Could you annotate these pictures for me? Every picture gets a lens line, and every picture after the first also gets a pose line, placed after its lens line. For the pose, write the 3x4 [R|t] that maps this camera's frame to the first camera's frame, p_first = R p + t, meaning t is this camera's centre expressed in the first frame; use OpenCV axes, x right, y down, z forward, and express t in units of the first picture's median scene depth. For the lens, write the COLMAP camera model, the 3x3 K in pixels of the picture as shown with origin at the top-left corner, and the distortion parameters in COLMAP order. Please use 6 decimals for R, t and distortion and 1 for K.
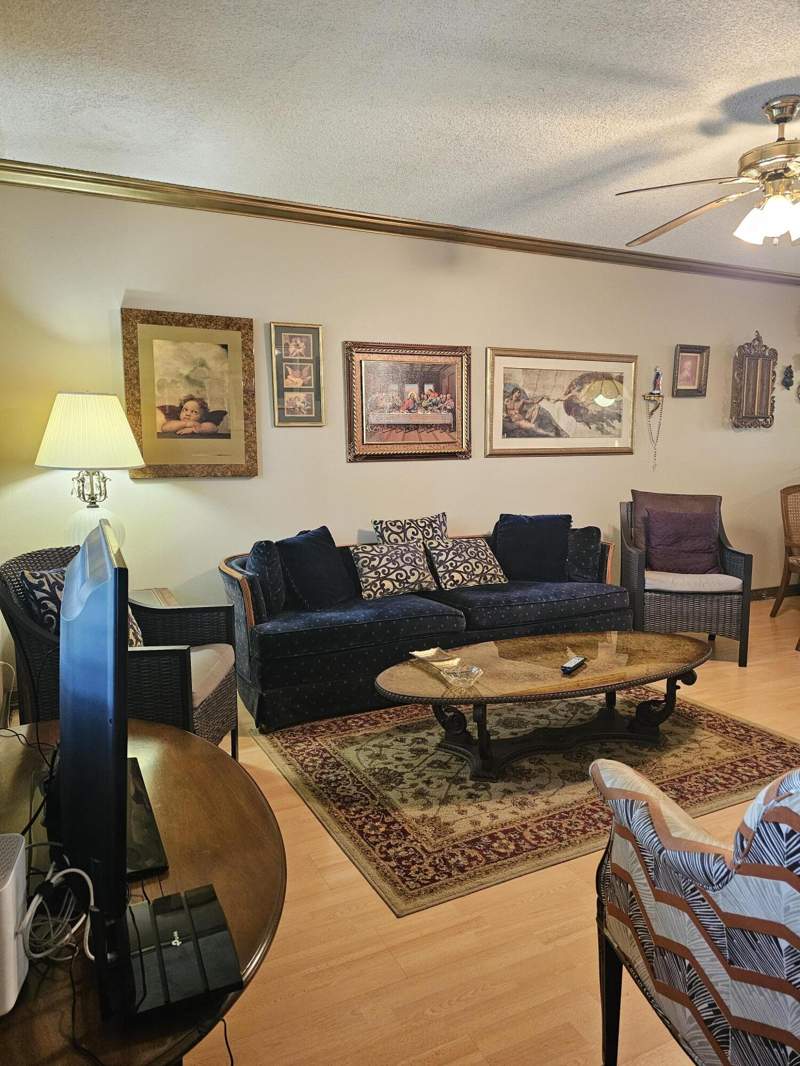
lens RADIAL K [[714.4, 0, 395.3], [0, 714.4, 530.5], [0, 0, 1]] dist [0.064769, -0.069199]
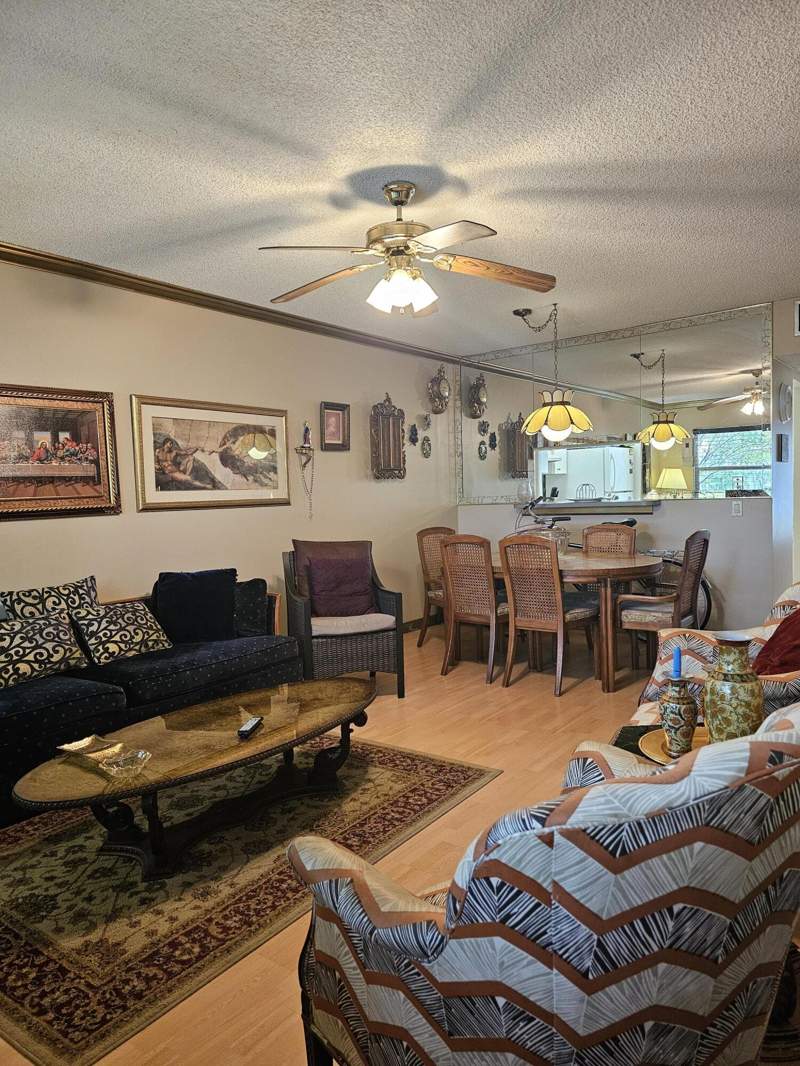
lens RADIAL K [[714.4, 0, 397.0], [0, 714.4, 536.9], [0, 0, 1]] dist [0.064769, -0.069199]
pose [[0.889376, -0.049130, 0.454529, 0.000597], [0.078203, 0.995904, -0.045372, -0.004076], [-0.450439, 0.075898, 0.889575, 0.042115]]
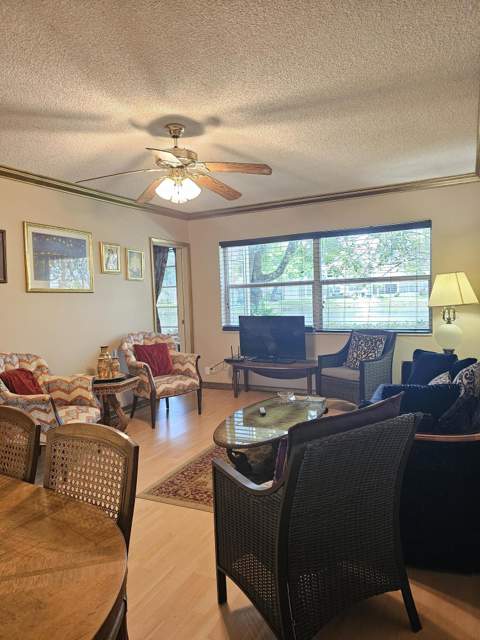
lens RADIAL K [[428.9, 0, 241.6], [0, 428.9, 322.1], [0, 0, 1]] dist [0.064769, -0.069199]
pose [[-0.791588, 0.074574, -0.606488, 0.881516], [-0.033228, 0.985803, 0.164583, -0.231993], [0.610151, 0.150434, -0.777872, 1.619776]]
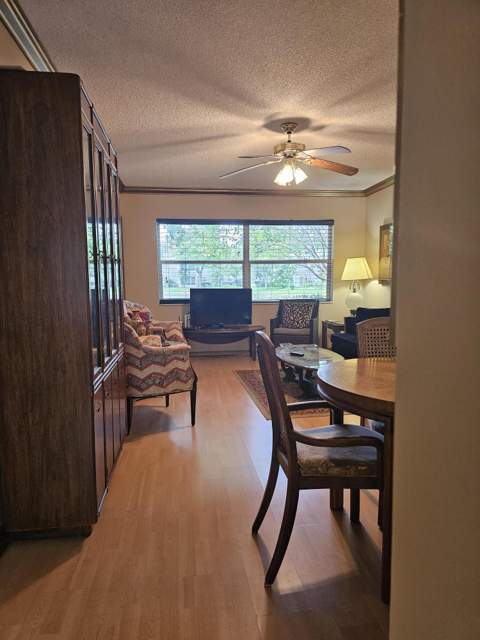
lens RADIAL K [[428.9, 0, 237.0], [0, 428.9, 325.1], [0, 0, 1]] dist [0.064769, -0.069199]
pose [[-0.311040, 0.108319, -0.944204, 1.573810], [-0.098136, 0.984513, 0.145271, -0.115383], [0.945317, 0.137845, -0.295593, 1.070069]]
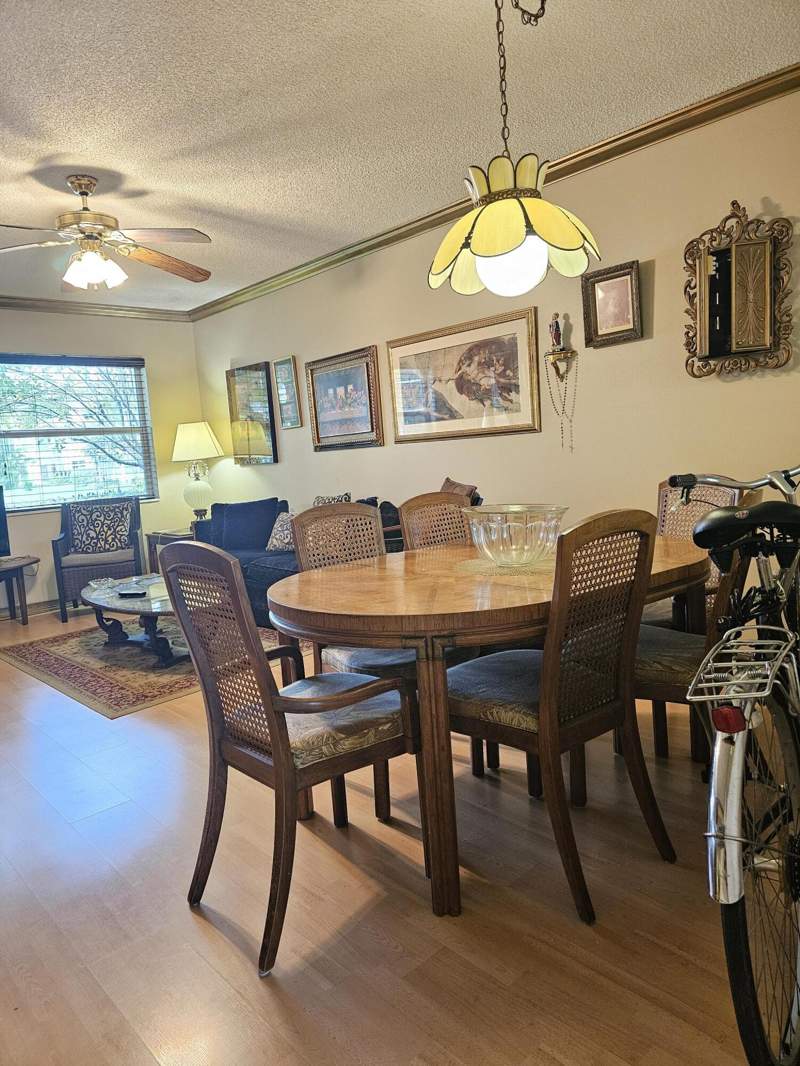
lens RADIAL K [[714.4, 0, 396.5], [0, 714.4, 534.3], [0, 0, 1]] dist [0.064769, -0.069199]
pose [[0.285353, 0.102158, -0.952963, 1.576916], [-0.045775, 0.994621, 0.092916, -0.090299], [0.957329, 0.017108, 0.288494, 0.935696]]
